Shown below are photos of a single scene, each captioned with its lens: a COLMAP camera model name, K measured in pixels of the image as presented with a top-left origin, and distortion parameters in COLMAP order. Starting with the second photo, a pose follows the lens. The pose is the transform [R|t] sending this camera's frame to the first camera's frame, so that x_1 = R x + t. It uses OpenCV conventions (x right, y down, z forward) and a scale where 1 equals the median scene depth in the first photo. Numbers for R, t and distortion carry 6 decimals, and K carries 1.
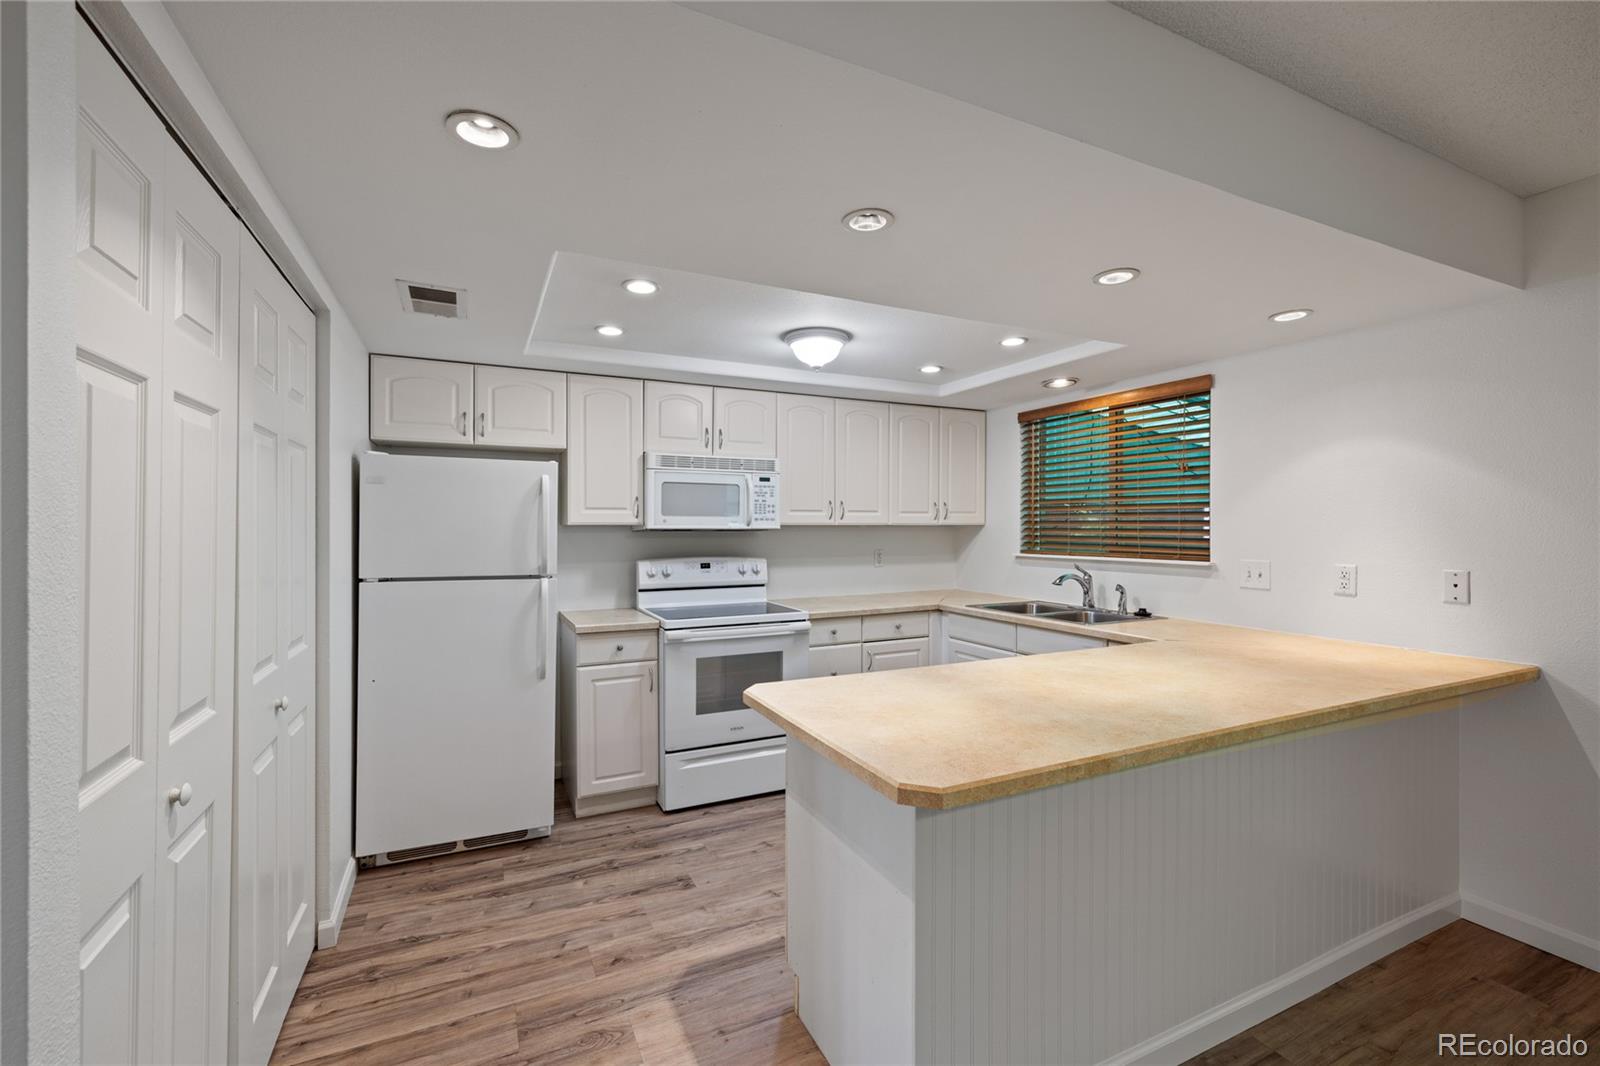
lens RADIAL K [[686.1, 0, 803.8], [0, 686.1, 526.9], [0, 0, 1]] dist [-0.002081, -0.000511]
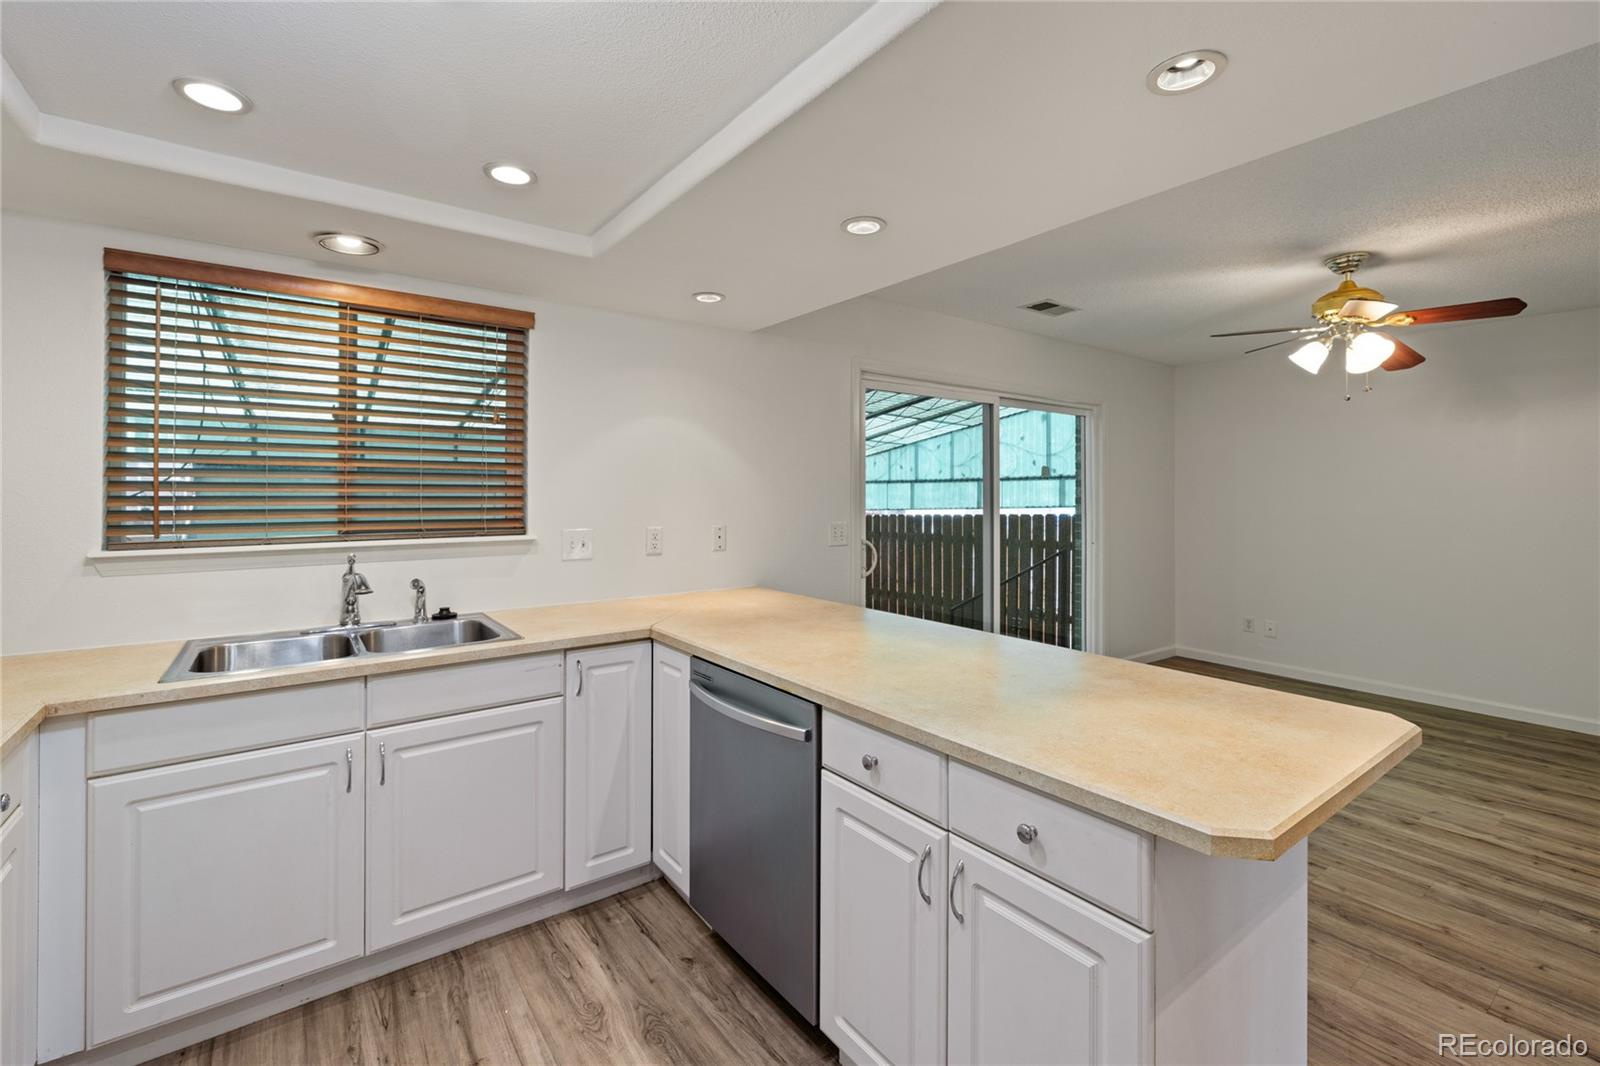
lens RADIAL K [[686.1, 0, 784.1], [0, 686.1, 484.4], [0, 0, 1]] dist [-0.002081, -0.000511]
pose [[-0.195533, 0.009900, 0.980647, -0.293844], [-0.003407, 0.999936, -0.010774, -0.003049], [-0.980691, -0.005447, -0.195487, 0.852254]]
